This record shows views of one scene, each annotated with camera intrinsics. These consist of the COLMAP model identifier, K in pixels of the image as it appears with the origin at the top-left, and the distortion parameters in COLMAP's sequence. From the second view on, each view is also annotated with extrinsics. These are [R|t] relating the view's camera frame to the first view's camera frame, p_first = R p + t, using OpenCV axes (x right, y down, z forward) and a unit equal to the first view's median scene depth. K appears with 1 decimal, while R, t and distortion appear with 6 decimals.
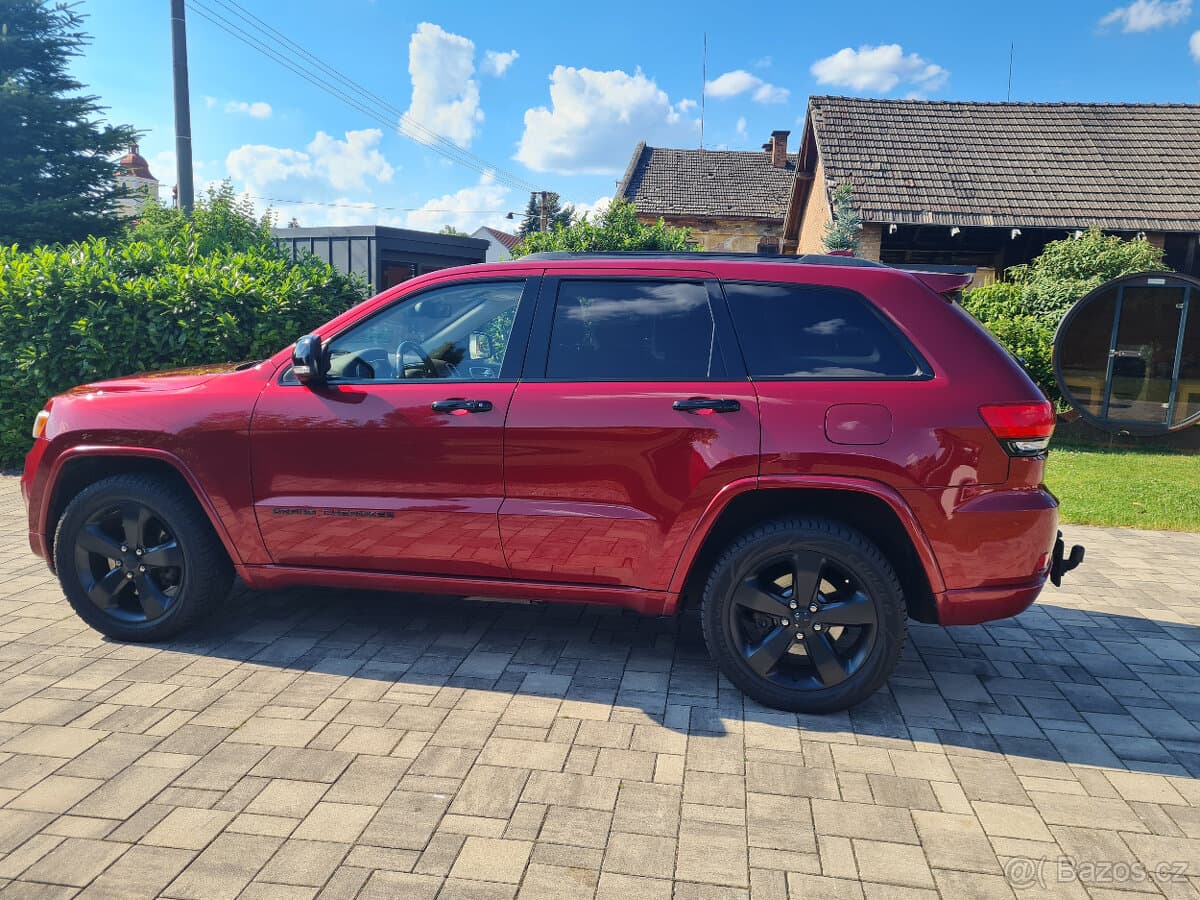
lens RADIAL K [[913.5, 0, 592.0], [0, 913.5, 449.8], [0, 0, 1]] dist [0.052731, -0.044649]
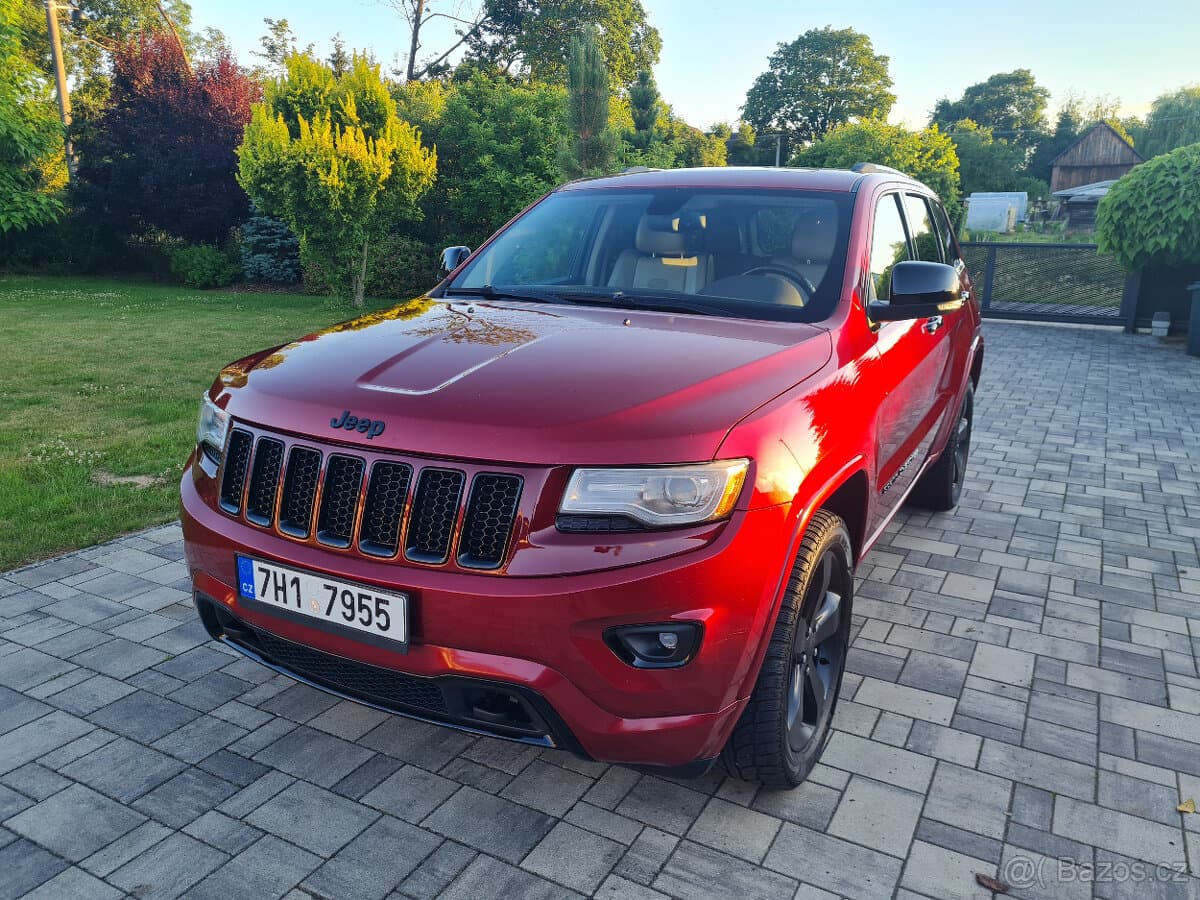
lens RADIAL K [[902.1, 0, 599.8], [0, 902.1, 442.2], [0, 0, 1]] dist [0.056089, -0.045132]
pose [[-0.342941, 0.190990, -0.919736, 1.629046], [-0.166906, 0.951144, 0.259746, -0.145294], [0.924410, 0.242587, -0.294309, 1.266176]]
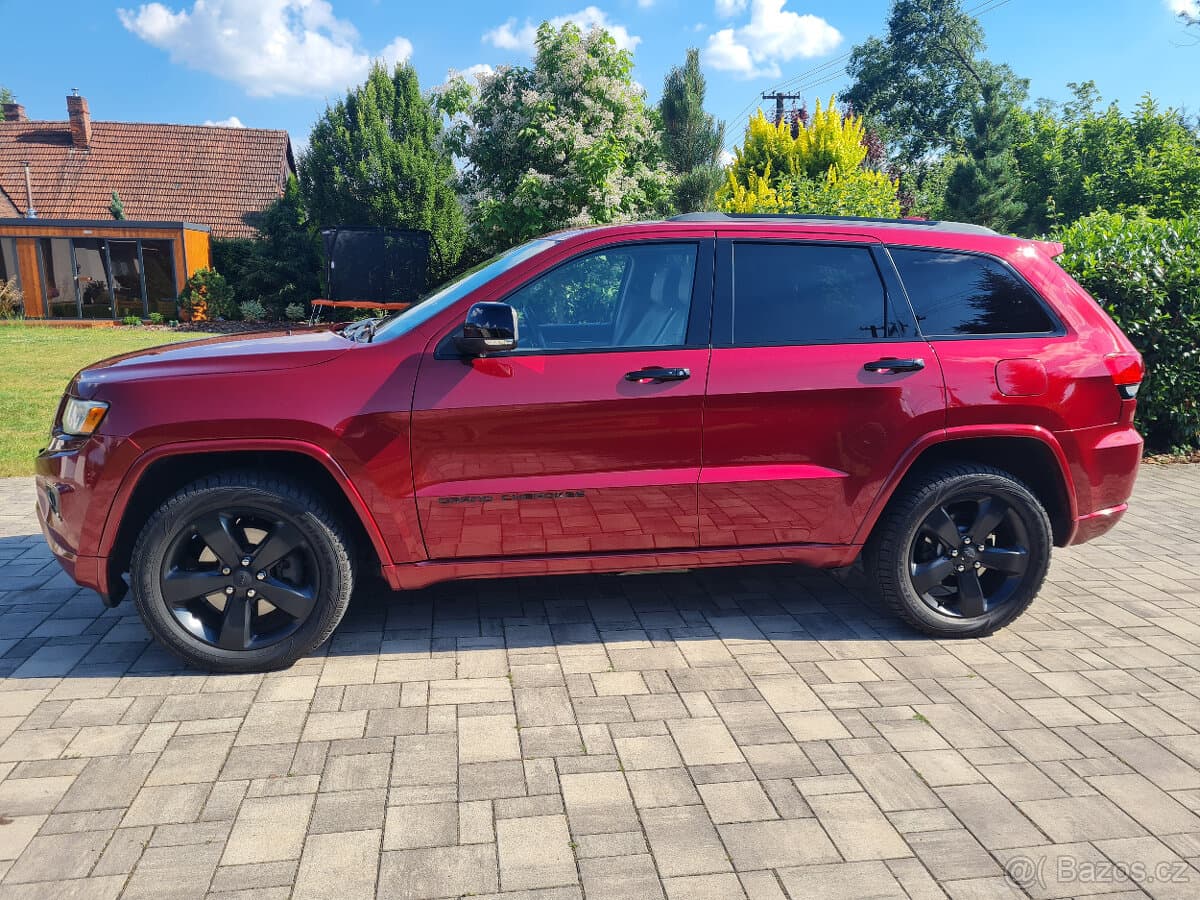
lens RADIAL K [[902.6, 0, 600.0], [0, 902.6, 450.0], [0, 0, 1]] dist [0.054747, -0.046142]
pose [[-0.950106, 0.016498, -0.311490, 0.138016], [-0.085699, 0.946366, 0.311524, -0.319874], [0.299923, 0.322676, -0.897734, 2.294650]]
